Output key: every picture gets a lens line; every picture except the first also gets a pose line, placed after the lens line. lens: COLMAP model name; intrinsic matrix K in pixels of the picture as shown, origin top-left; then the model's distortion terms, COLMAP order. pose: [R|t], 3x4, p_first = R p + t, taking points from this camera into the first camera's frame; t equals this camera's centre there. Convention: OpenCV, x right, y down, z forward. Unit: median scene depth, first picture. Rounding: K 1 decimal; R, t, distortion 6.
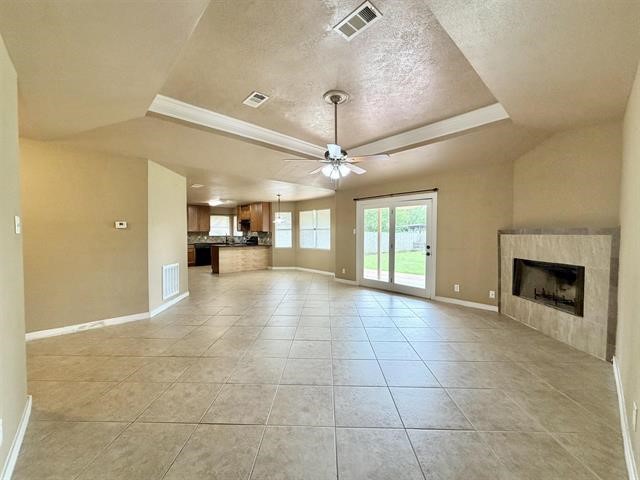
lens RADIAL K [[255.4, 0, 318.4], [0, 255.4, 240.9], [0, 0, 1]] dist [-0.000399, 0.000079]
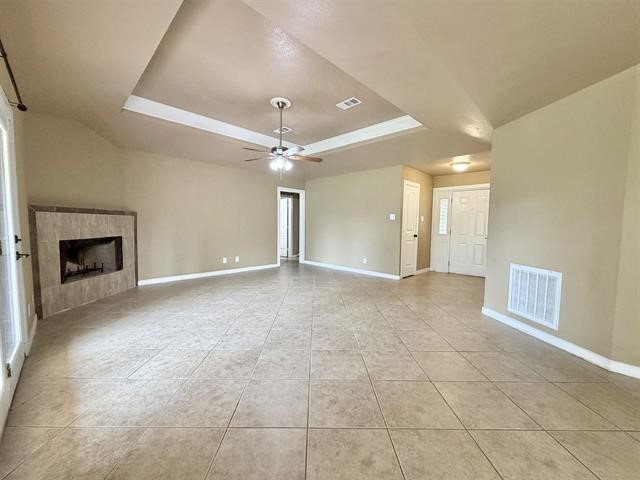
lens RADIAL K [[255.4, 0, 318.4], [0, 255.4, 240.9], [0, 0, 1]] dist [-0.000399, 0.000079]
pose [[-0.999195, -0.011141, -0.038549, -0.042503], [-0.014753, 0.995395, 0.094720, -0.018800], [0.037317, 0.095213, -0.994757, 1.450502]]
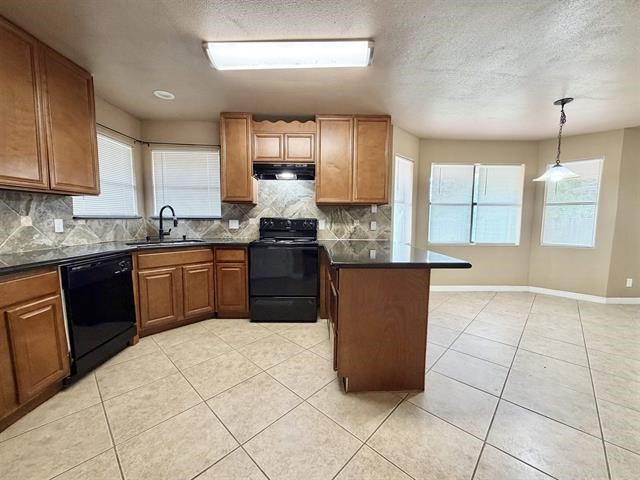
lens RADIAL K [[255.4, 0, 318.4], [0, 255.4, 240.9], [0, 0, 1]] dist [-0.000399, 0.000079]
pose [[0.666282, -0.062035, 0.743115, -0.989943], [0.012916, 0.997344, 0.071677, -0.023858], [-0.745588, -0.038159, 0.665314, 1.522951]]
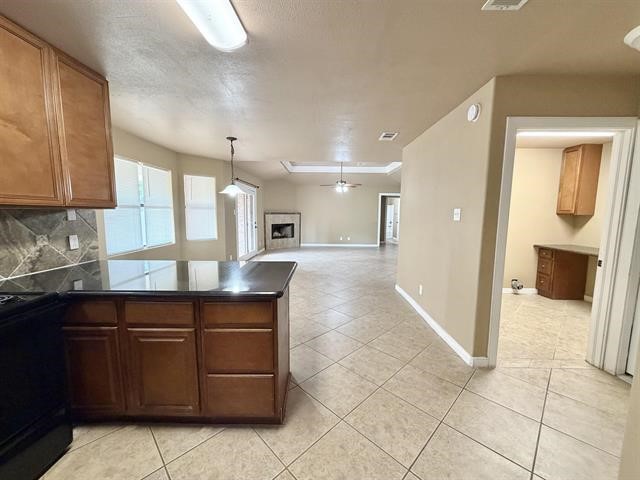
lens RADIAL K [[255.4, 0, 318.4], [0, 255.4, 240.9], [0, 0, 1]] dist [-0.000399, 0.000079]
pose [[-0.722828, -0.082670, 0.686066, -0.957221], [0.010045, 0.991456, 0.130052, -0.066579], [-0.690955, 0.100897, -0.715822, 1.899361]]
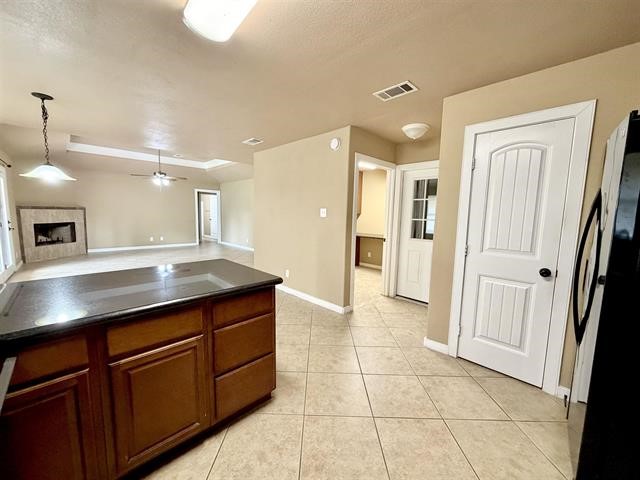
lens RADIAL K [[255.4, 0, 318.4], [0, 255.4, 240.9], [0, 0, 1]] dist [-0.000399, 0.000079]
pose [[-0.999457, -0.020500, -0.025794, -0.770682], [-0.023821, 0.990446, 0.135827, -0.068408], [0.022763, 0.136368, -0.990397, 2.059232]]
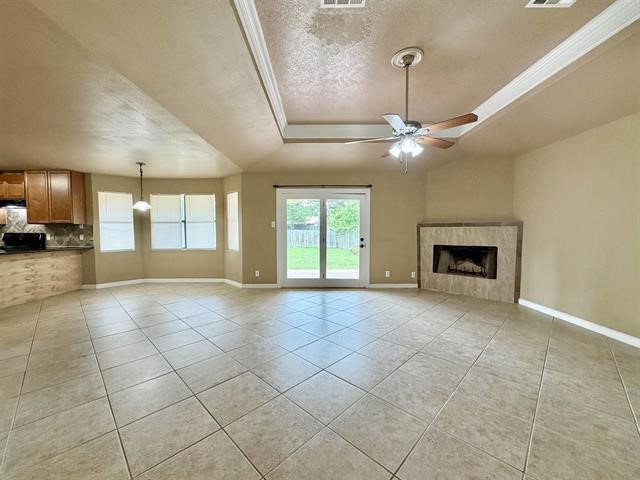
lens RADIAL K [[255.4, 0, 318.4], [0, 255.4, 240.9], [0, 0, 1]] dist [-0.000399, 0.000079]
pose [[0.678434, -0.032021, 0.733963, -0.480787], [0.023879, 0.999483, 0.021532, 0.002784], [-0.734273, 0.002918, 0.678848, 0.418225]]
